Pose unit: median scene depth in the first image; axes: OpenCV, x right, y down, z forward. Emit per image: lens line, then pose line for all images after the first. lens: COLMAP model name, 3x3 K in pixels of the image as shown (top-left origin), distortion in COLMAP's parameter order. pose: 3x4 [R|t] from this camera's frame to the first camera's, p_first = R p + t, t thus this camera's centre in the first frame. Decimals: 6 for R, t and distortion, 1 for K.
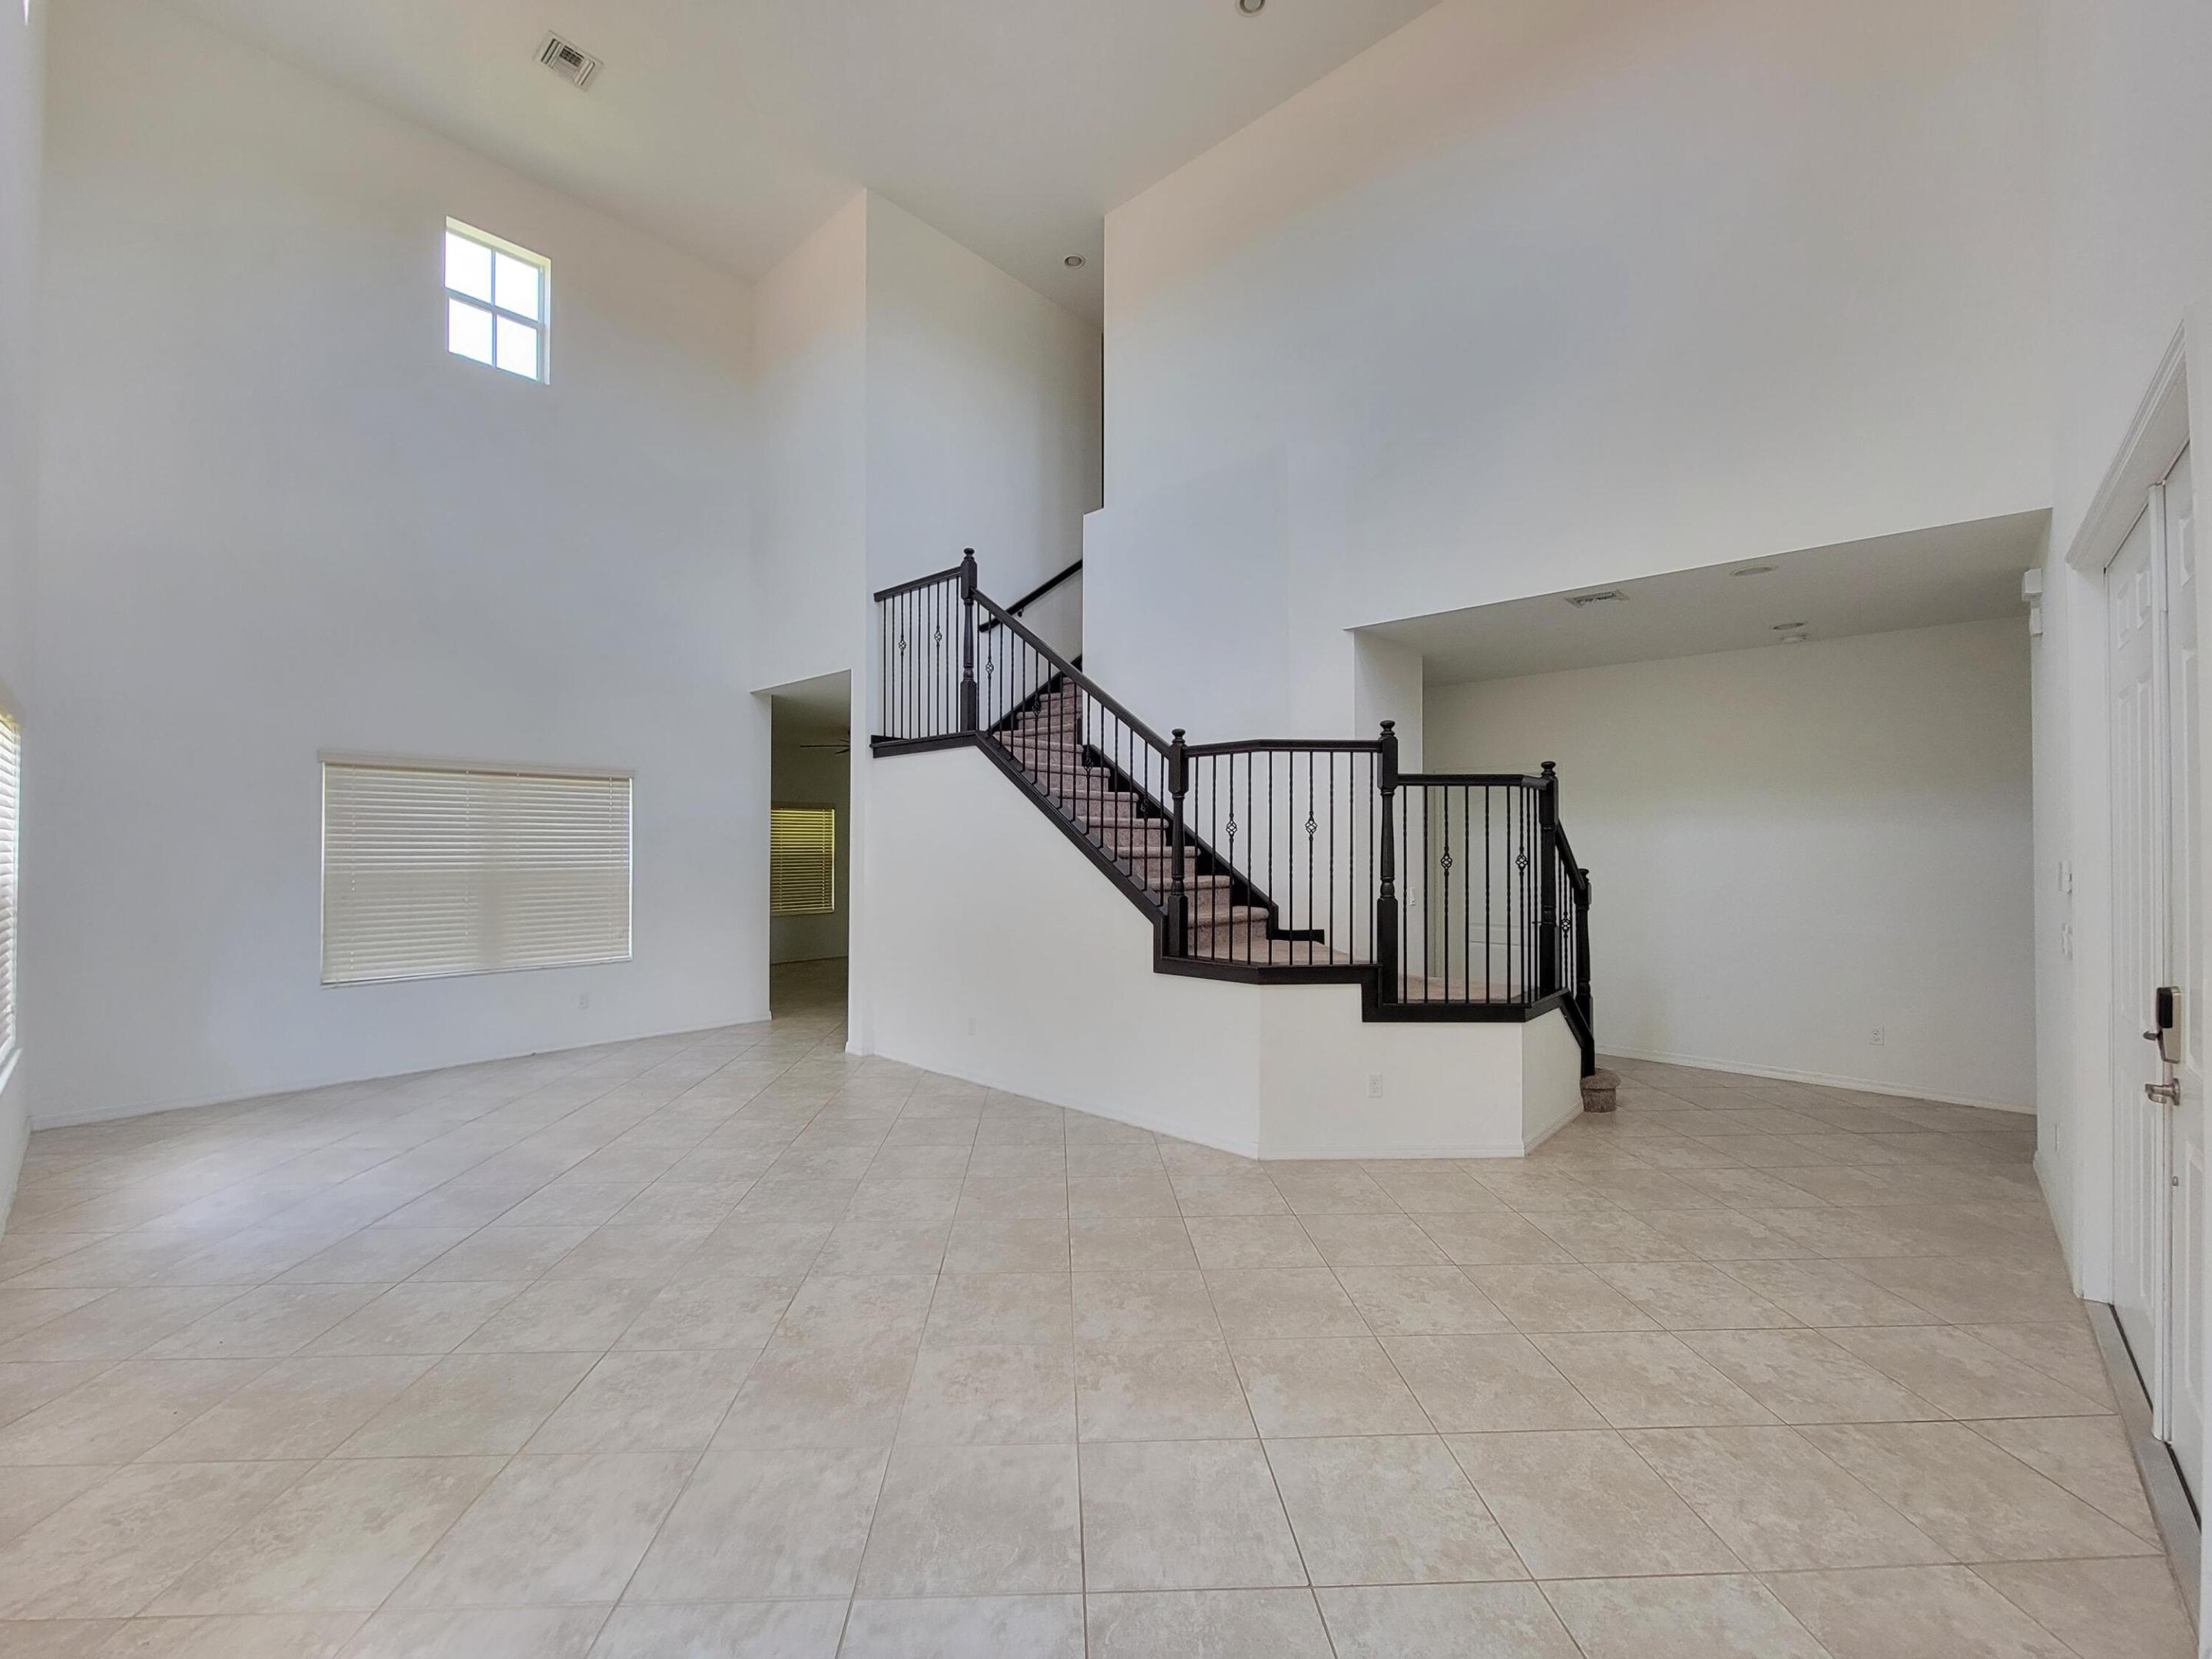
lens RADIAL K [[893.4, 0, 1094.7], [0, 893.4, 837.5], [0, 0, 1]] dist [-0.000098, 0.000021]
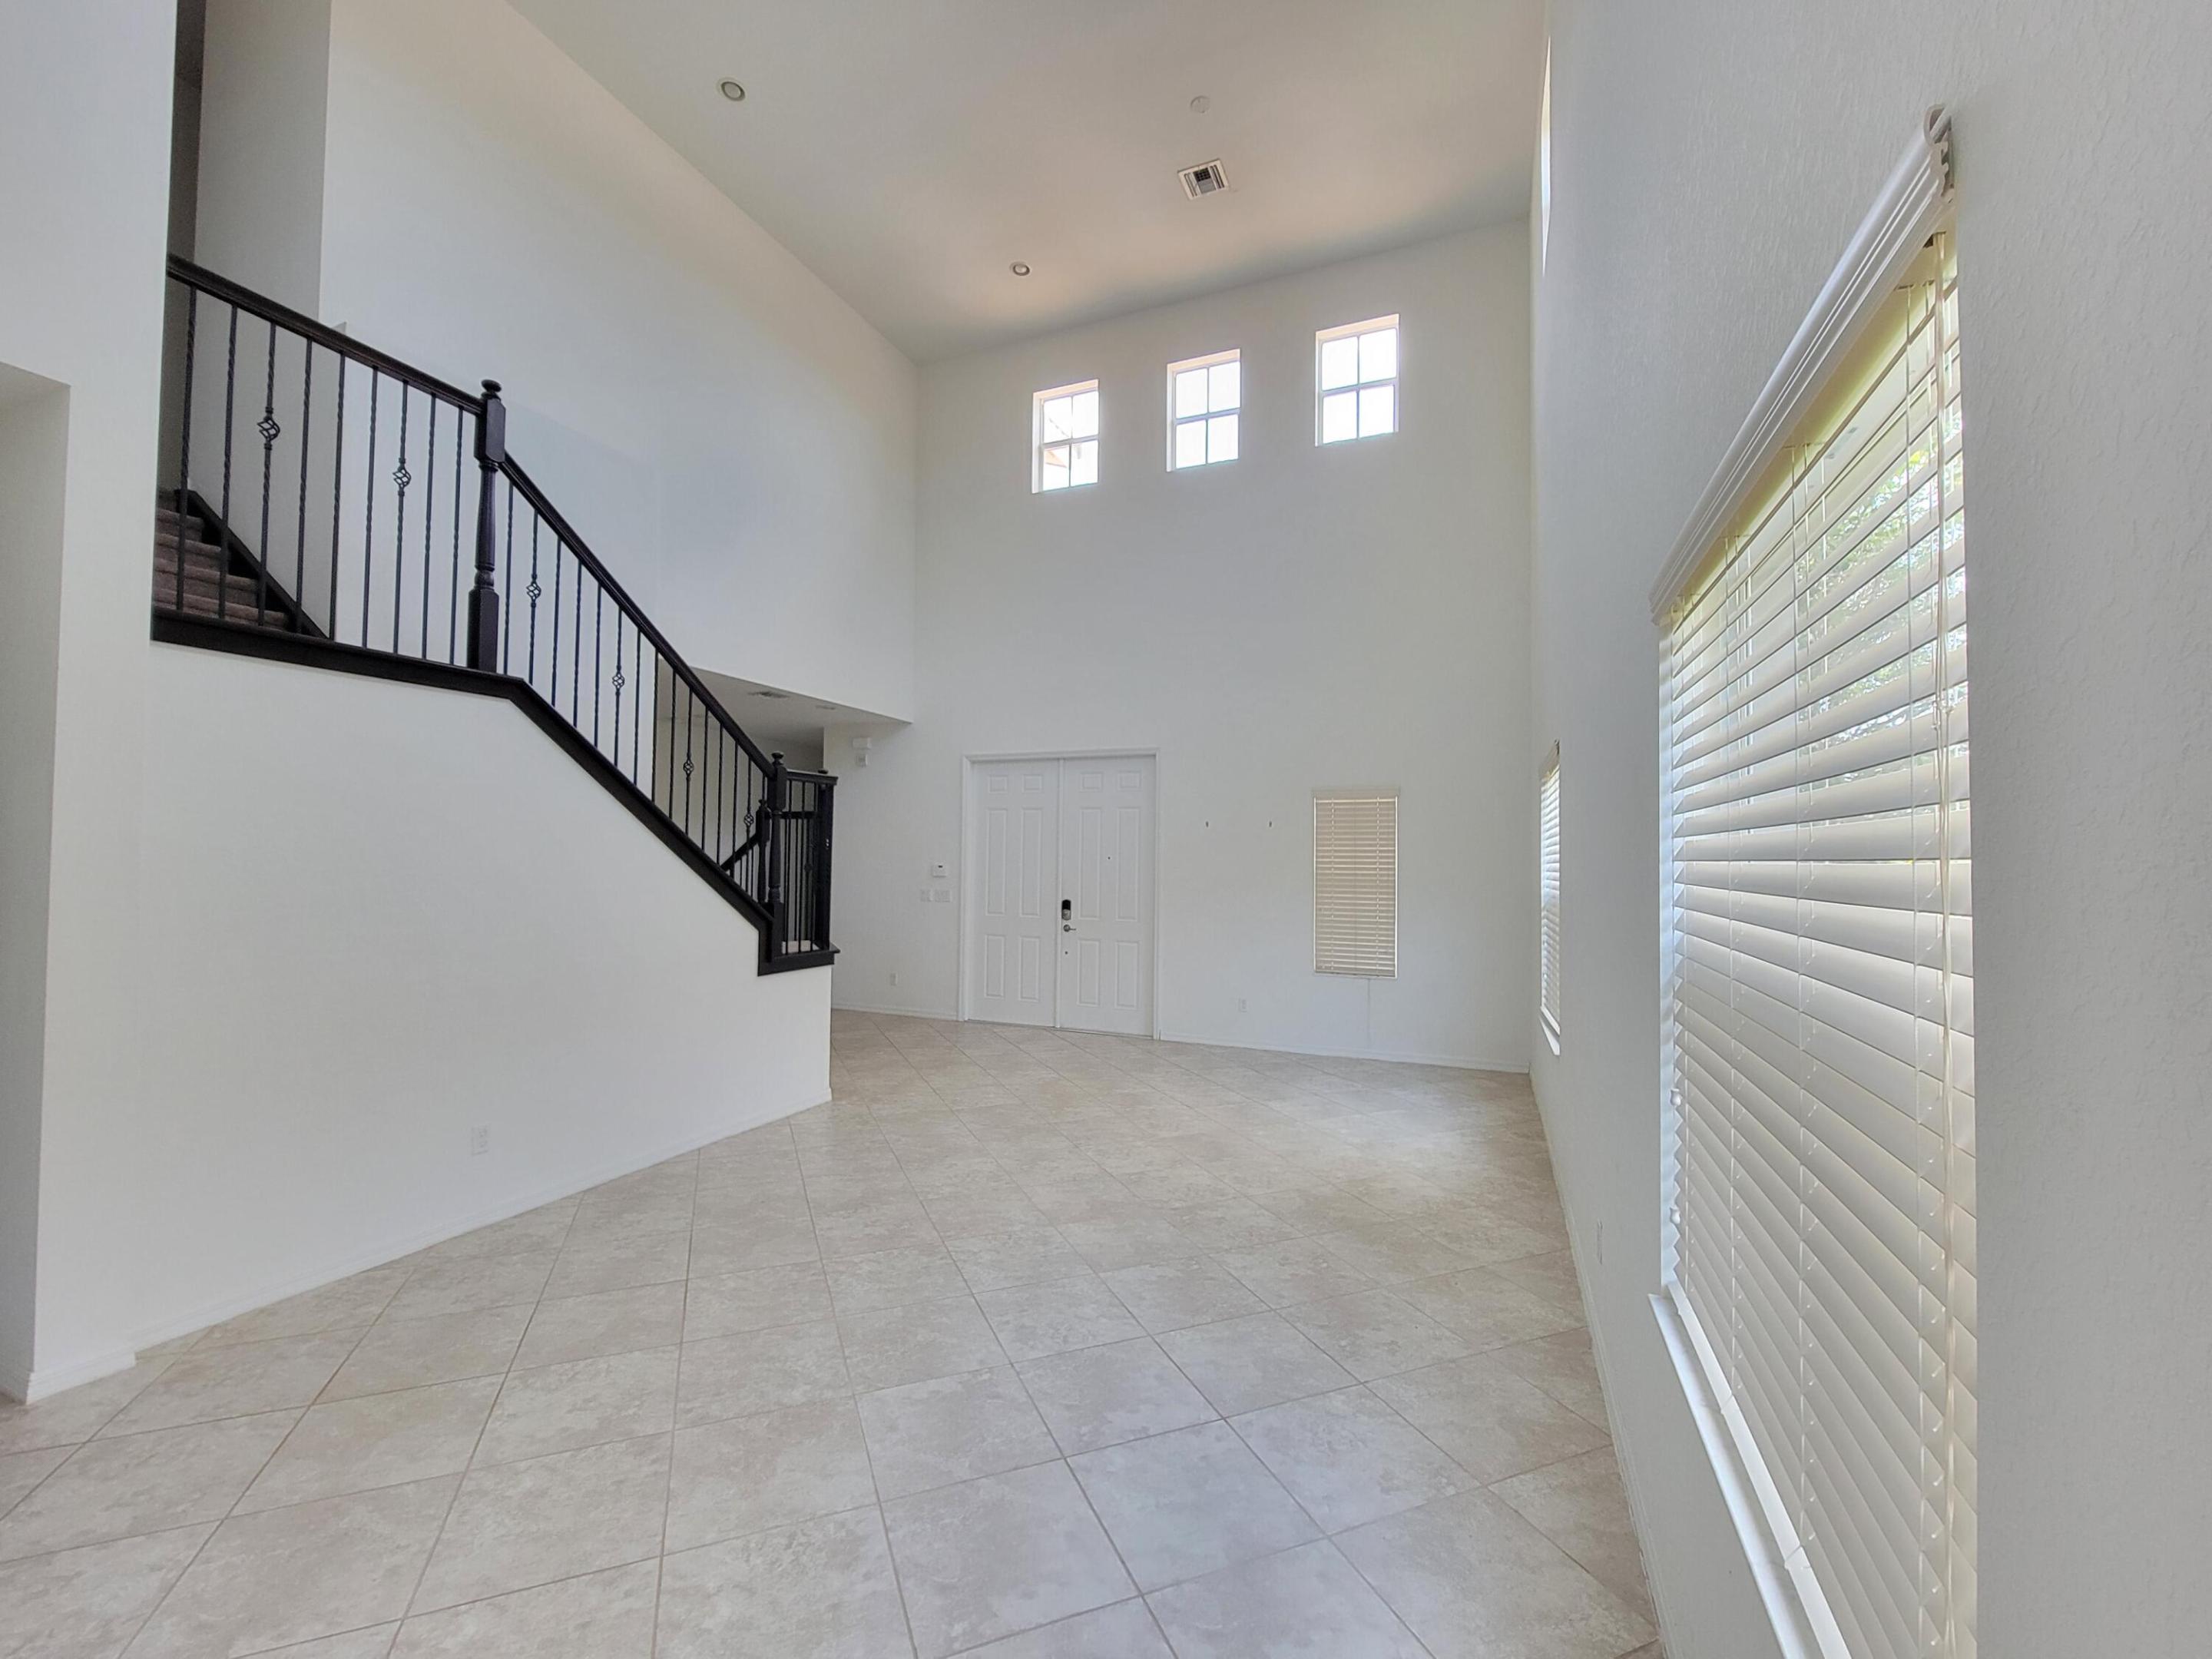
lens RADIAL K [[911.5, 0, 1066.8], [0, 911.5, 835.1], [0, 0, 1]] dist [-0.000442, 0.000053]
pose [[-0.307085, 0.021549, 0.951438, -1.313158], [-0.022361, 0.999304, -0.029851, 0.010574], [-0.951419, -0.030442, -0.306390, 1.209263]]
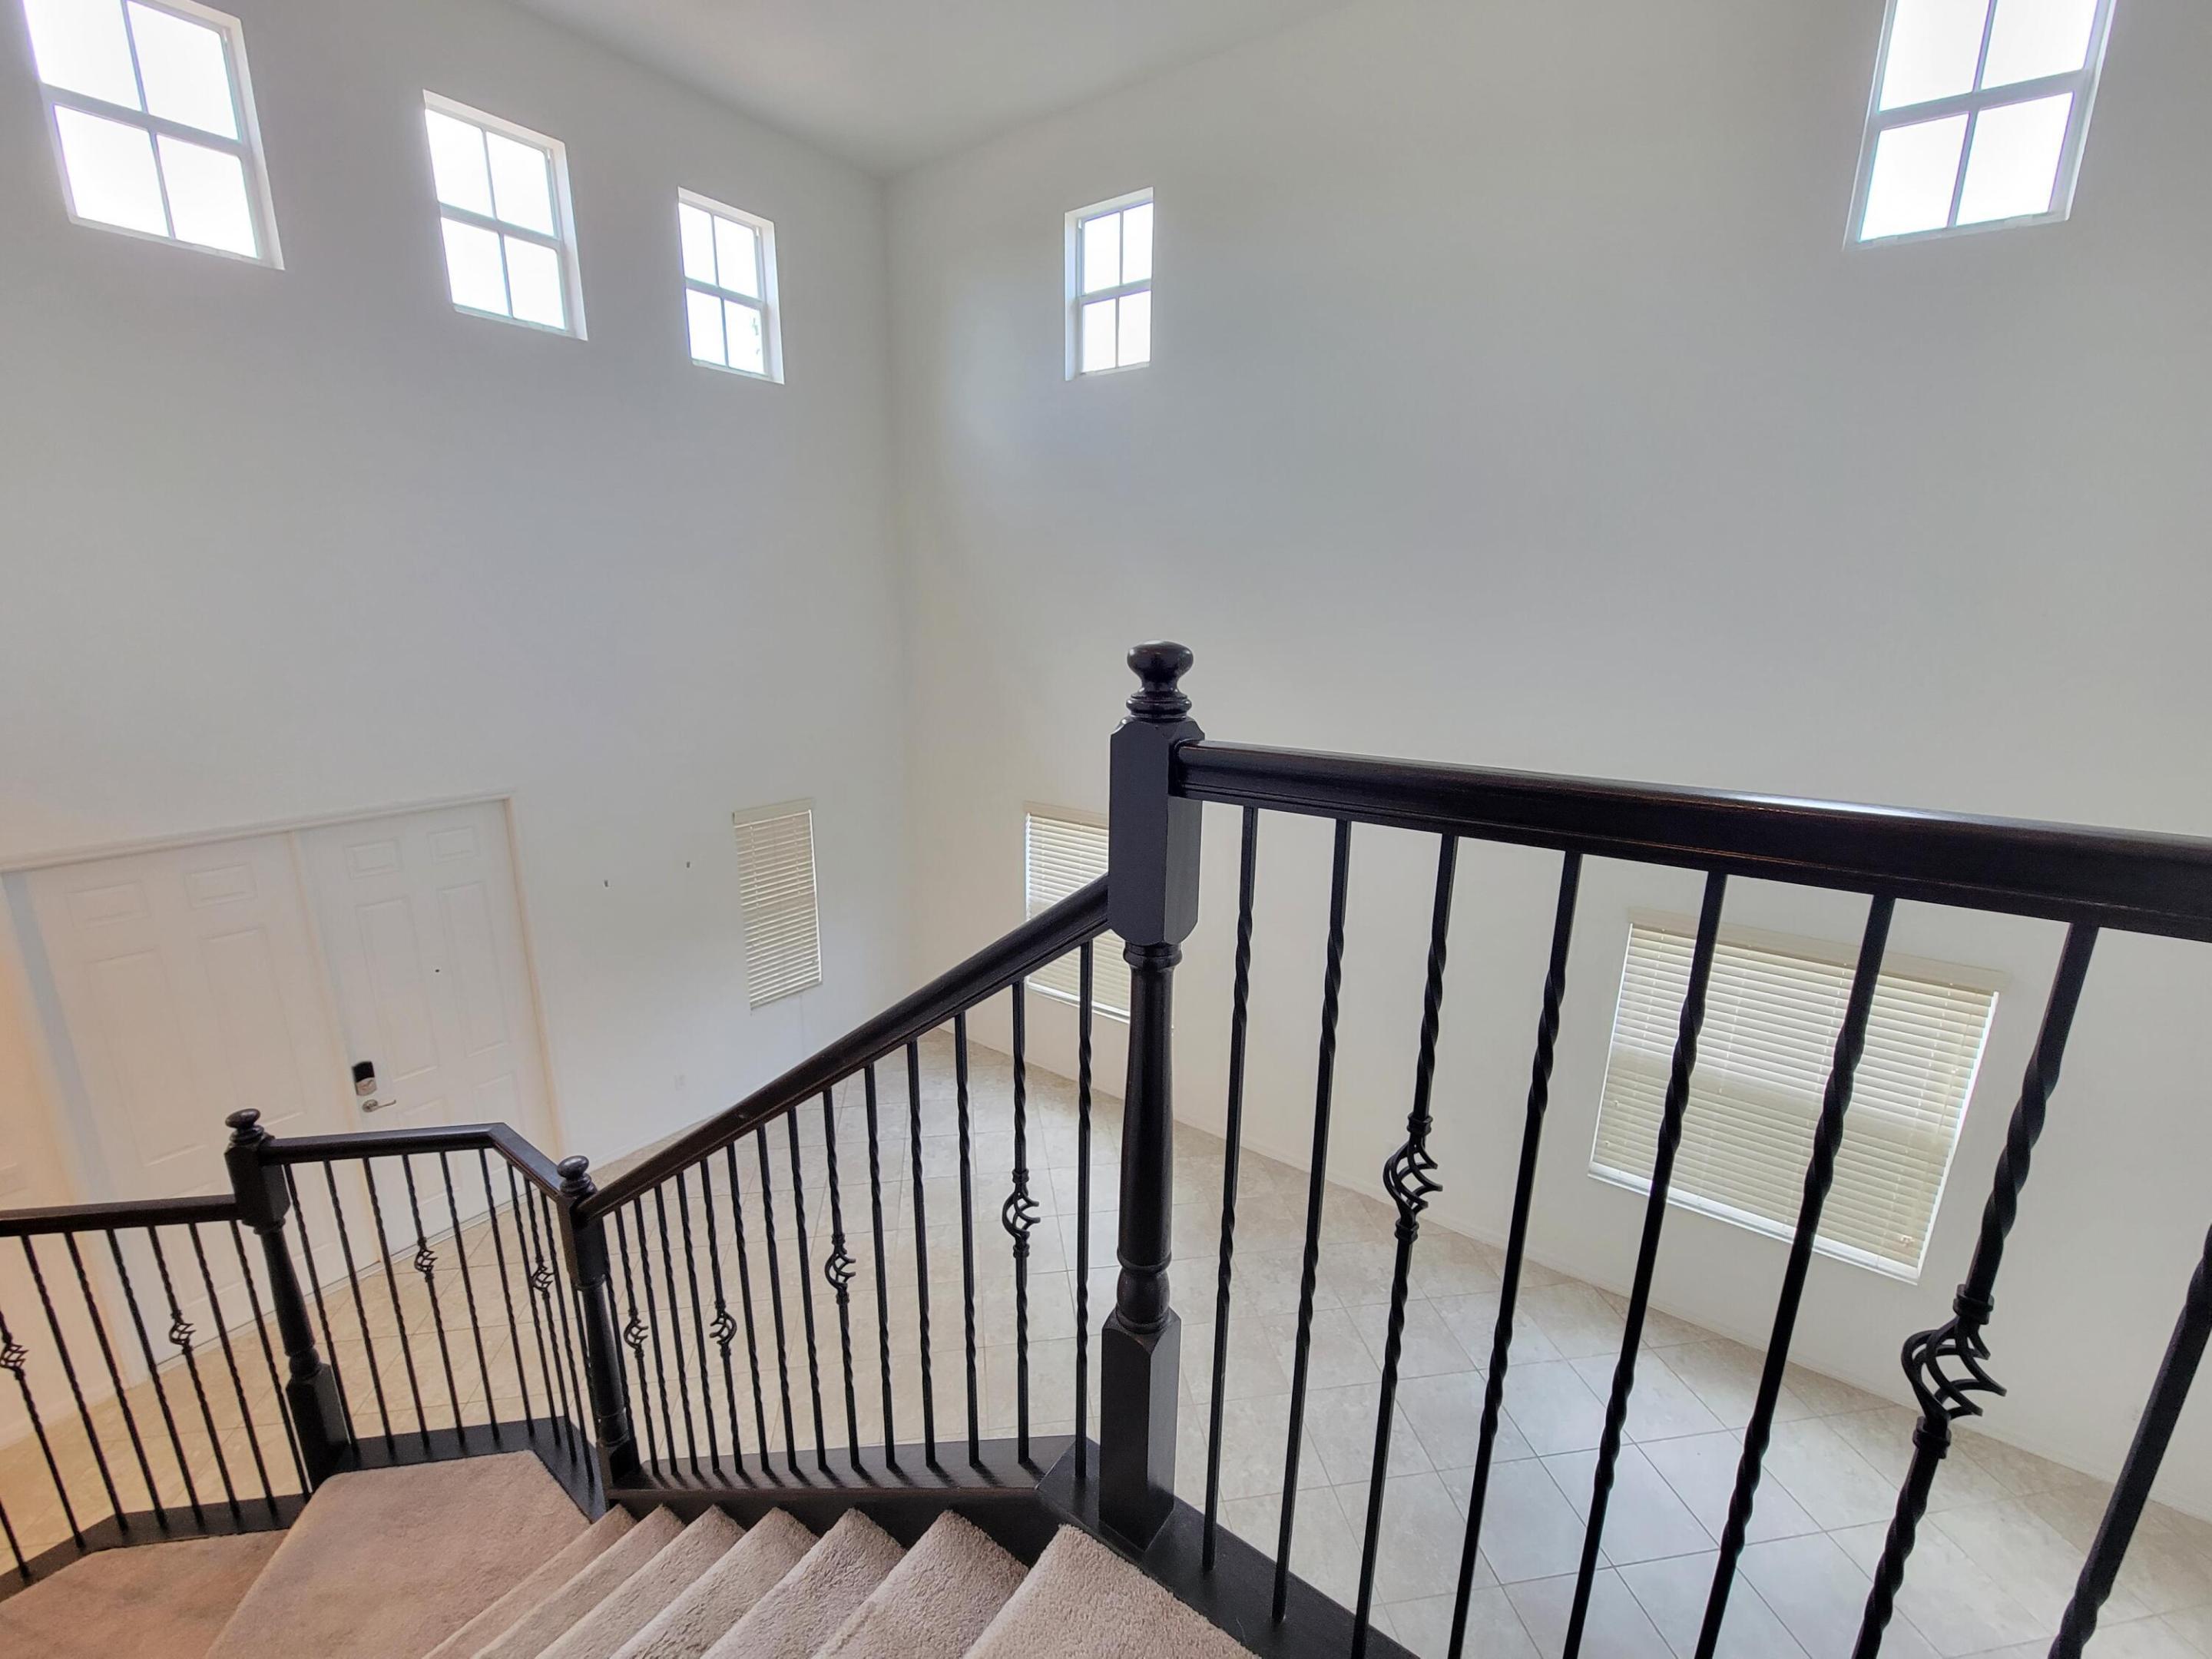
lens RADIAL K [[925.0, 0, 1092.4], [0, 925.0, 838.0], [0, 0, 1]] dist [-0.000690, -0.000220]
pose [[-0.994287, 0.013855, -0.105837, -0.154551], [-0.012499, 0.969606, 0.244354, -0.506103], [0.106006, 0.244280, -0.963893, 1.778556]]
